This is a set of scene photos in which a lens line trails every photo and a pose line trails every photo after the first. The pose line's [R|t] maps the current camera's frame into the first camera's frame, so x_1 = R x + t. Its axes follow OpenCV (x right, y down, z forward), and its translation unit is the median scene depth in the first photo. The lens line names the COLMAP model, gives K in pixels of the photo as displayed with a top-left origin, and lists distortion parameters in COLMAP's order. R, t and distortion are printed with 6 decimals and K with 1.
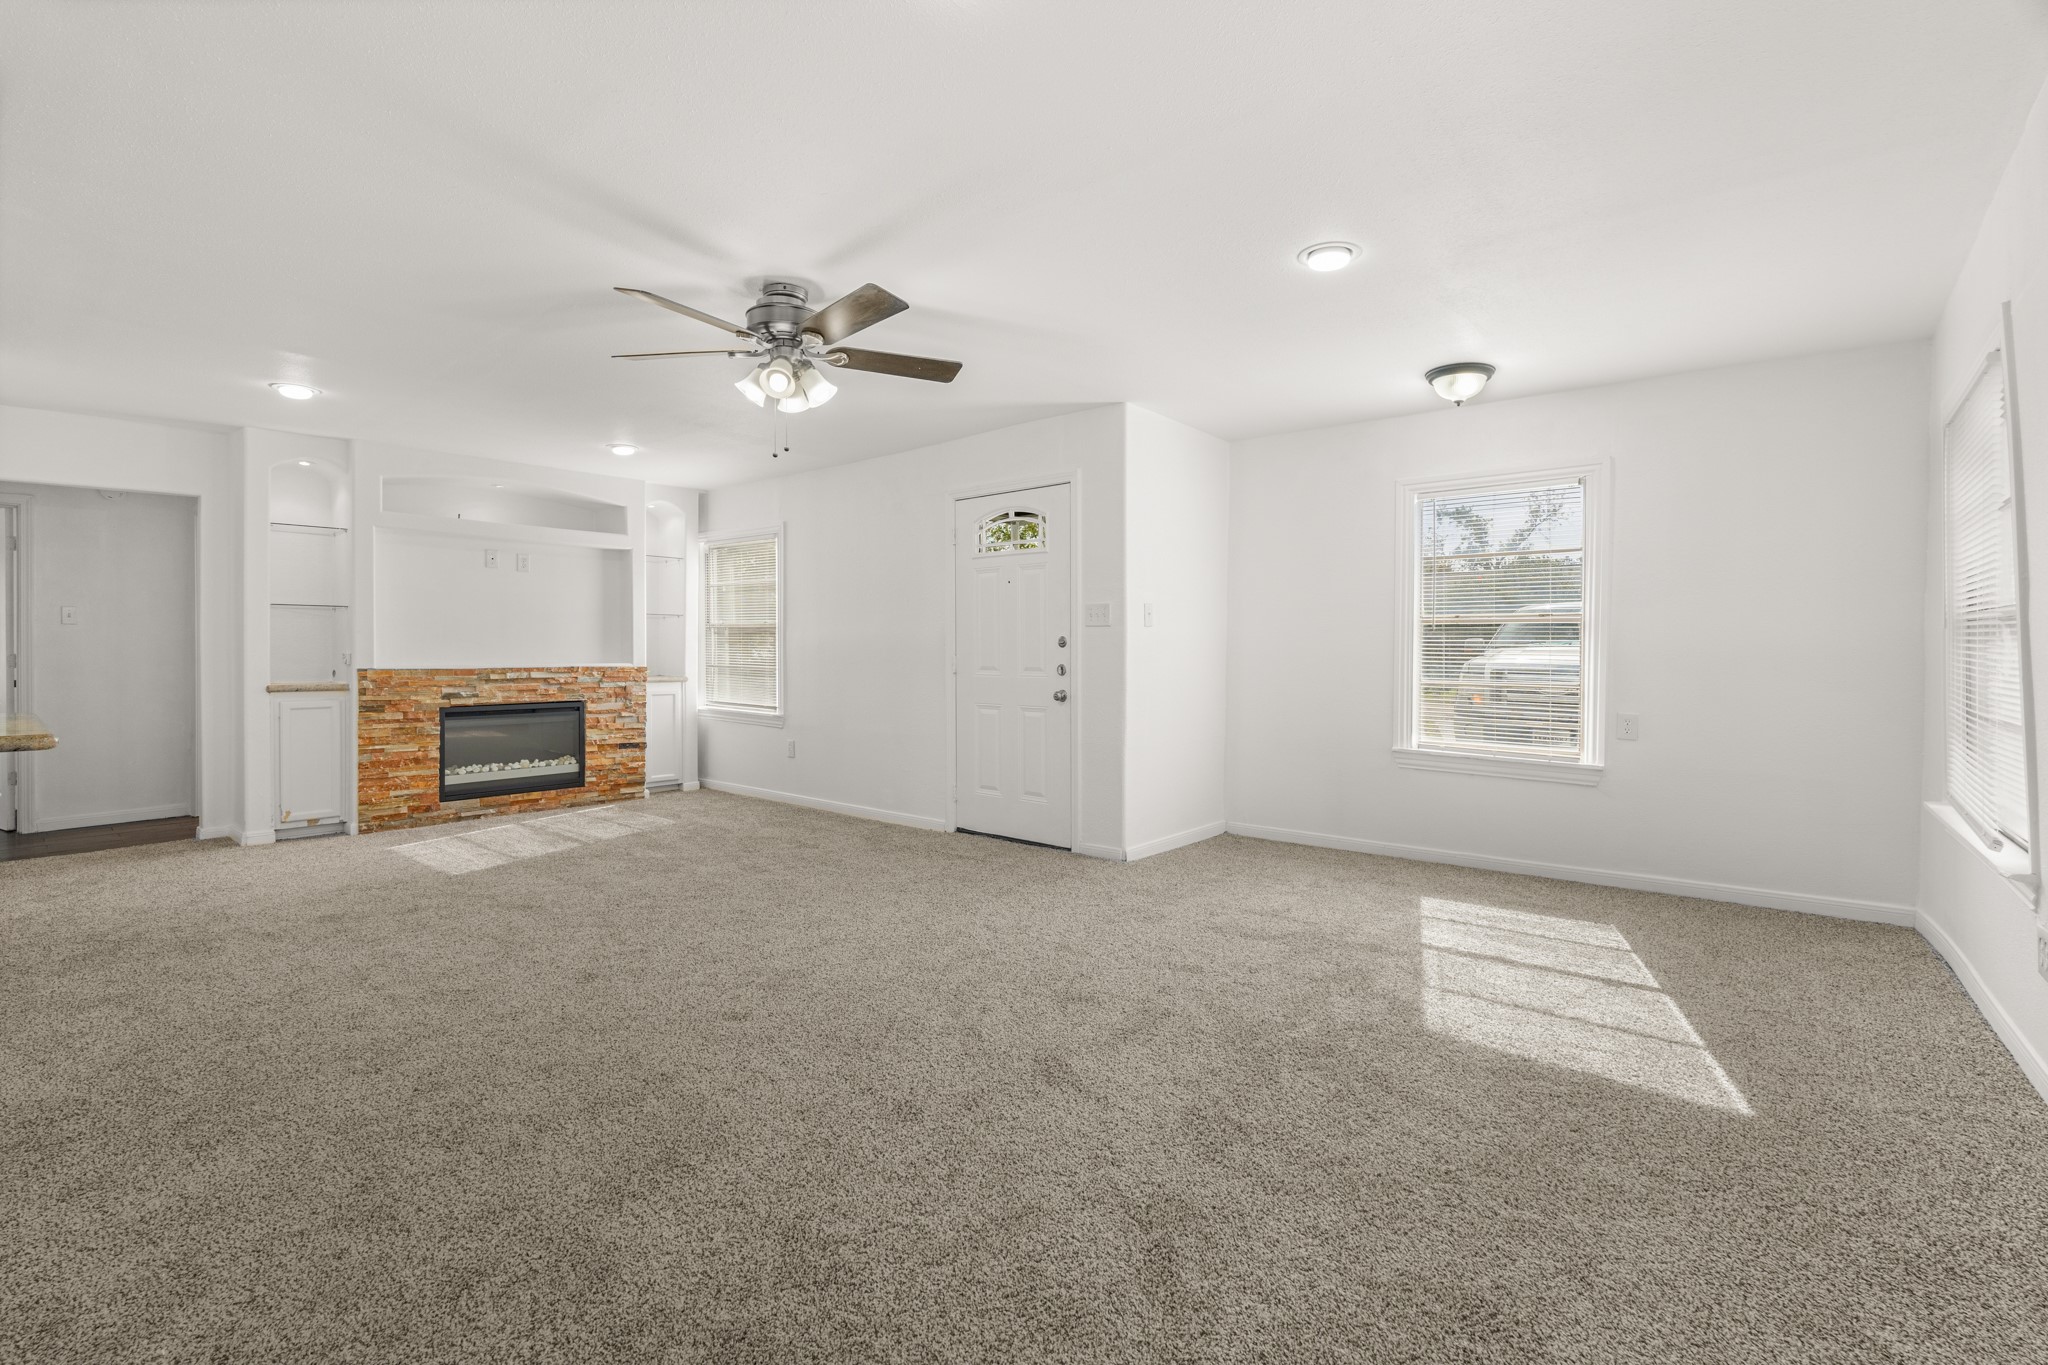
lens RADIAL K [[907.9, 0, 1033.4], [0, 907.9, 655.3], [0, 0, 1]] dist [-0.005493, 0.000199]
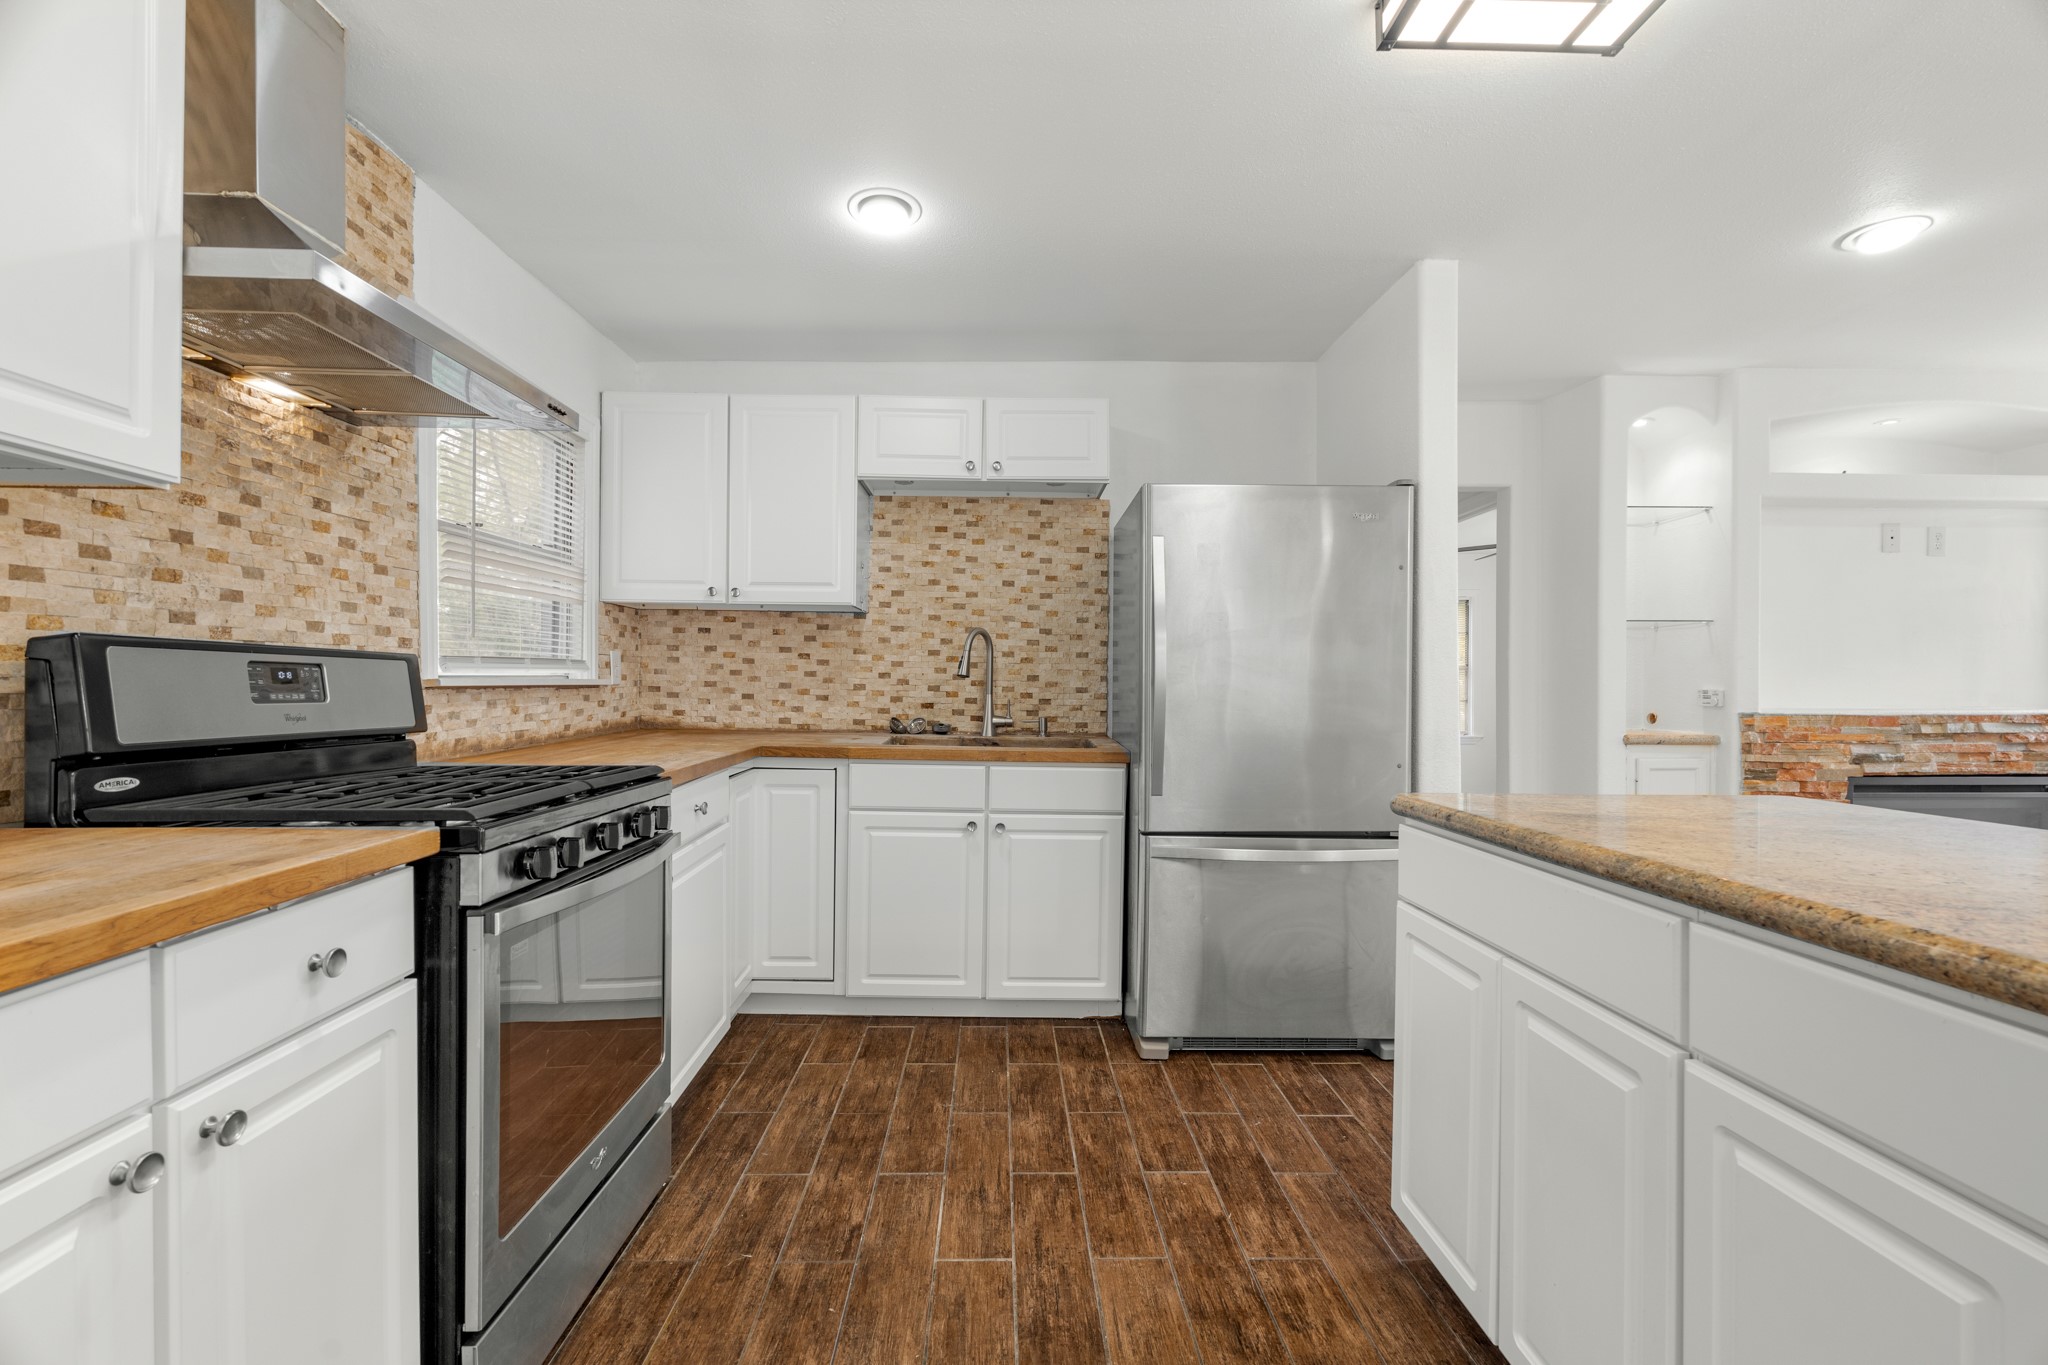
lens RADIAL K [[907.9, 0, 1024.8], [0, 907.9, 687.0], [0, 0, 1]] dist [-0.005493, 0.000199]
pose [[0.671871, -0.000191, -0.740668, -0.553900], [-0.004397, 0.999981, -0.004246, 0.000768], [0.740655, 0.006110, 0.671858, 0.152482]]
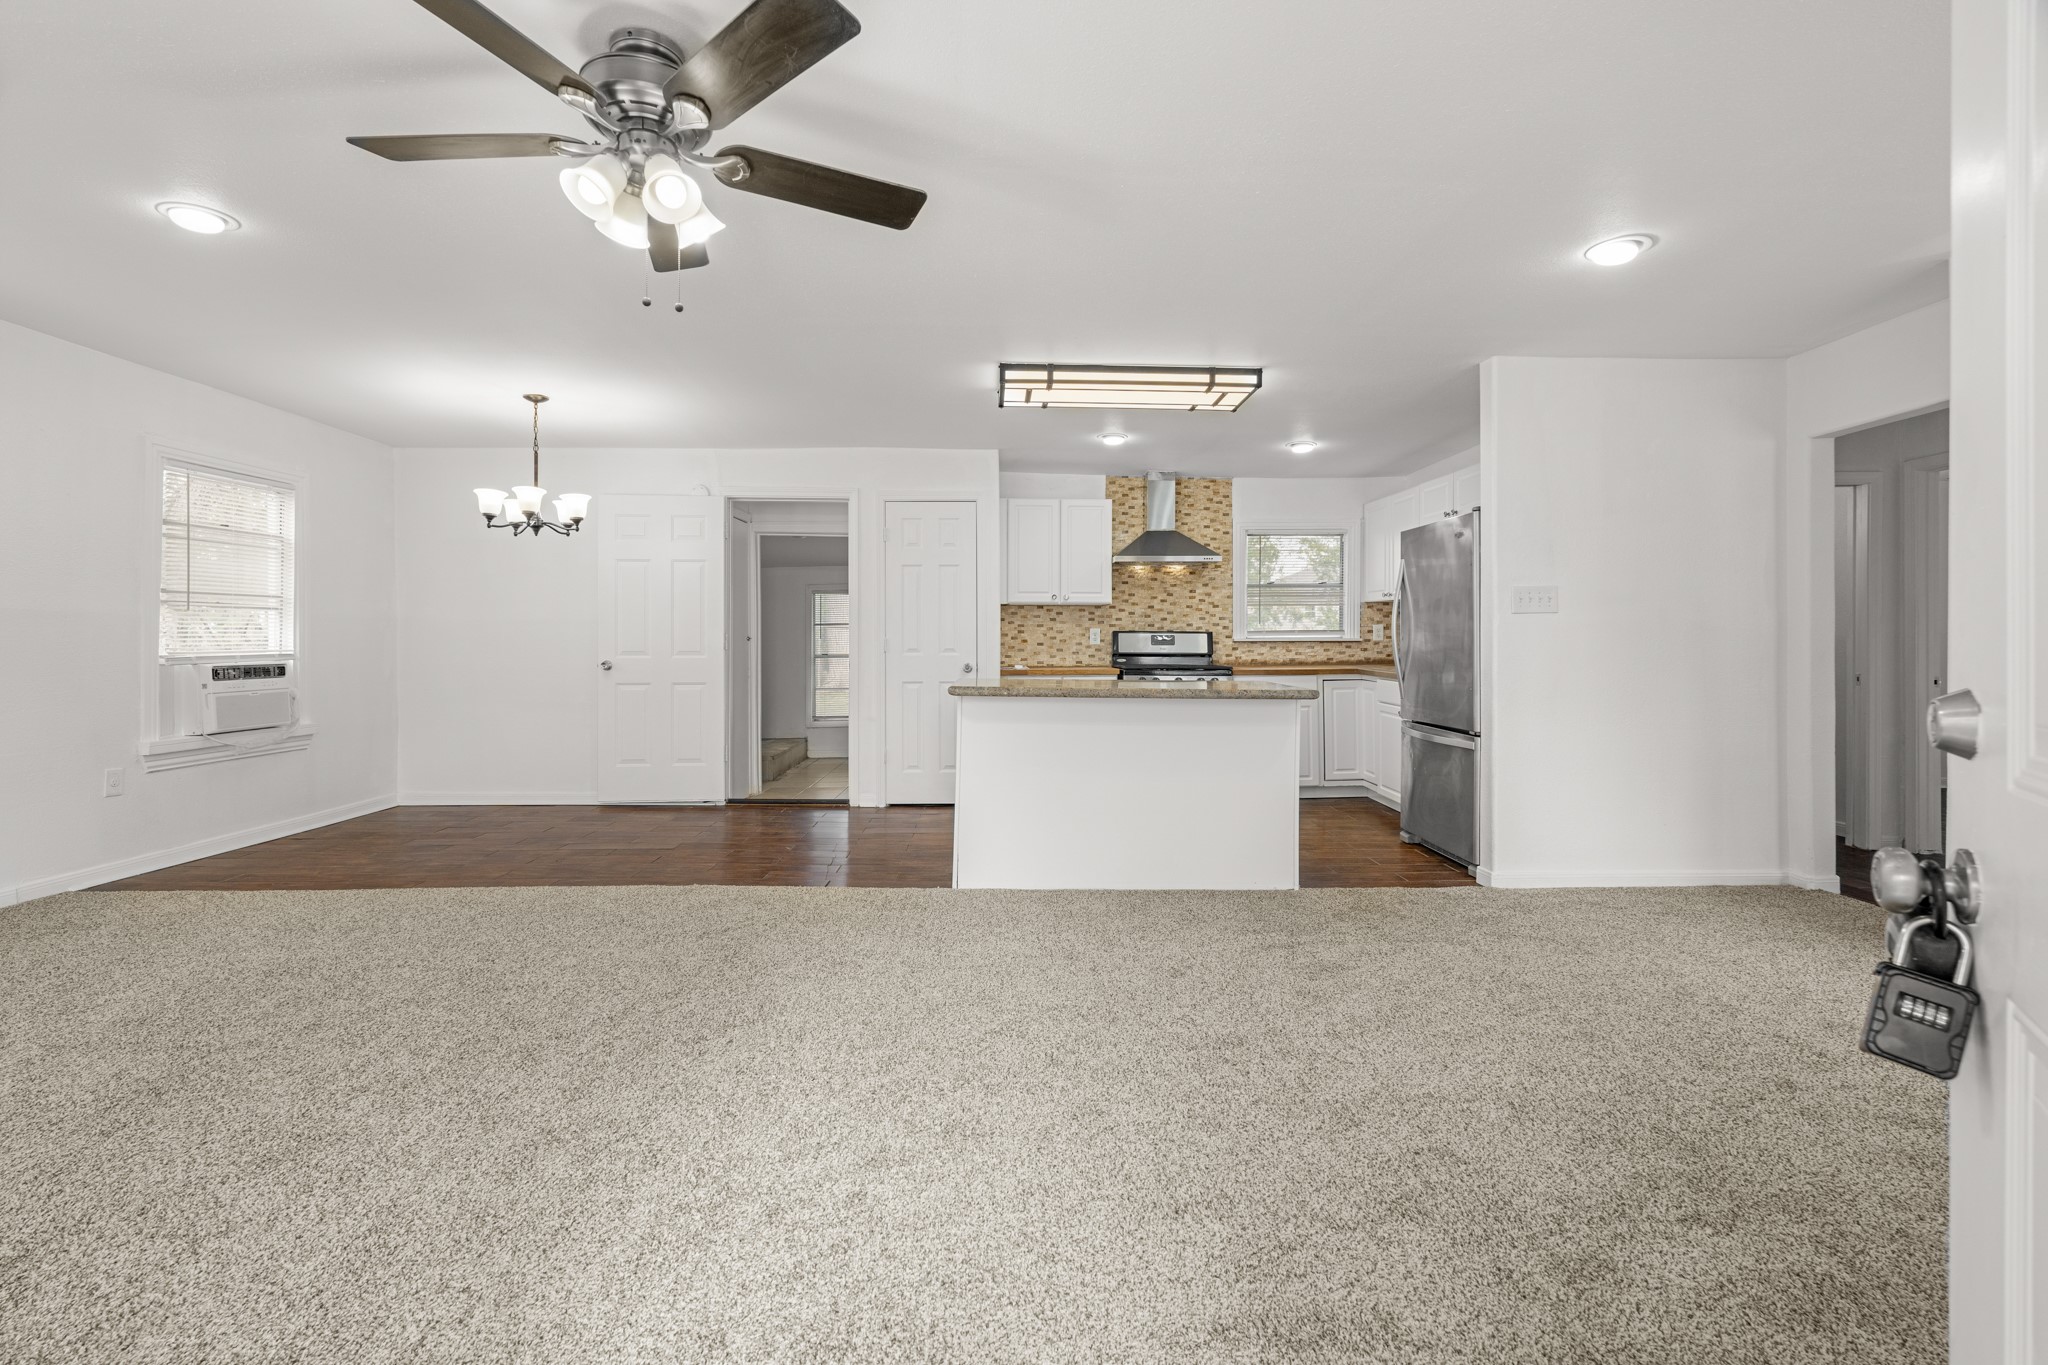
lens RADIAL K [[907.9, 0, 1025.6], [0, 907.9, 650.1], [0, 0, 1]] dist [-0.005493, 0.000199]
pose [[-0.736236, 0.001862, -0.676723, -0.020523], [-0.007279, 0.999917, 0.010670, 0.000876], [0.676686, 0.012781, -0.736161, 0.881253]]
